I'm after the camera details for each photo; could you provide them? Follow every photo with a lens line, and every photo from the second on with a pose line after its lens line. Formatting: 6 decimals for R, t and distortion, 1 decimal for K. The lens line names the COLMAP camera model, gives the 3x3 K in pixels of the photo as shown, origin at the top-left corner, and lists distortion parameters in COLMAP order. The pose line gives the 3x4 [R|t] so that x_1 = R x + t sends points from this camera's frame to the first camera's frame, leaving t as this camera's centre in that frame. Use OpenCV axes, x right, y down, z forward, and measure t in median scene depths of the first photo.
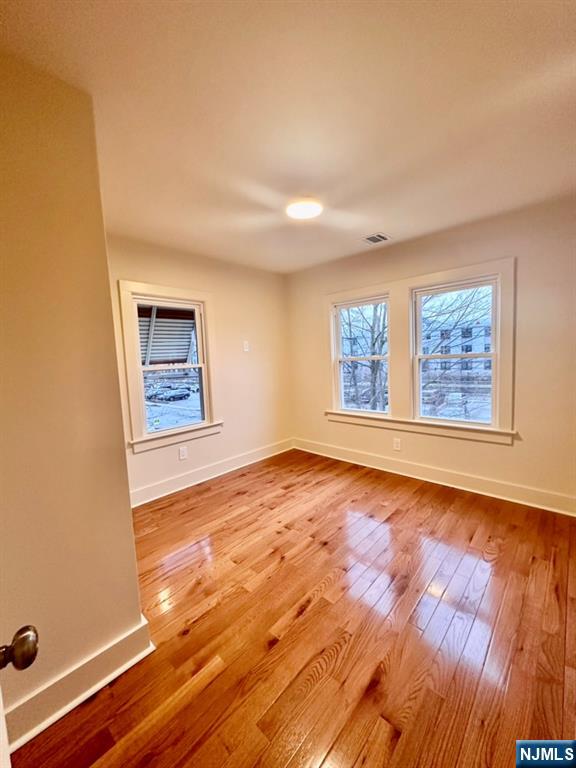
lens RADIAL K [[311.2, 0, 287.8], [0, 311.2, 385.9], [0, 0, 1]] dist [-0.001184, 0.000239]
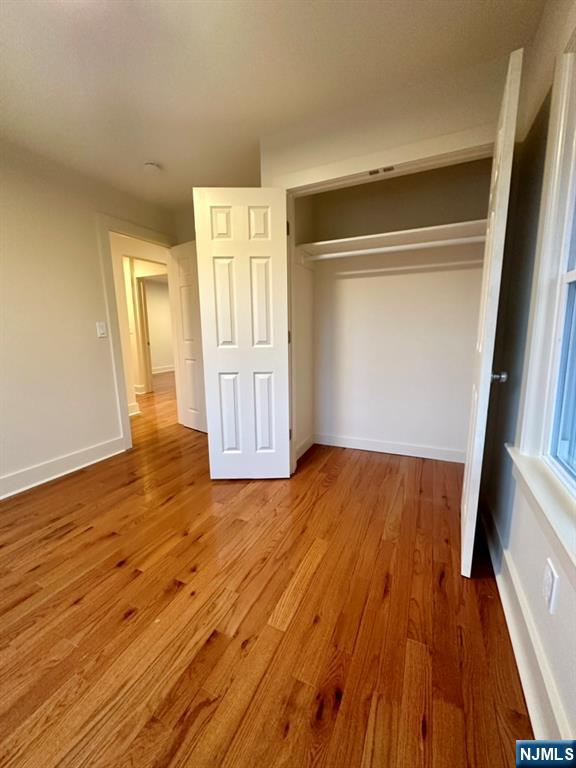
lens RADIAL K [[311.2, 0, 288.1], [0, 311.2, 380.2], [0, 0, 1]] dist [-0.001184, 0.000239]
pose [[-0.950244, 0.102700, -0.294092, -0.065788], [0.023265, 0.964851, 0.261765, -0.054133], [0.310638, 0.241899, -0.919233, 1.535779]]
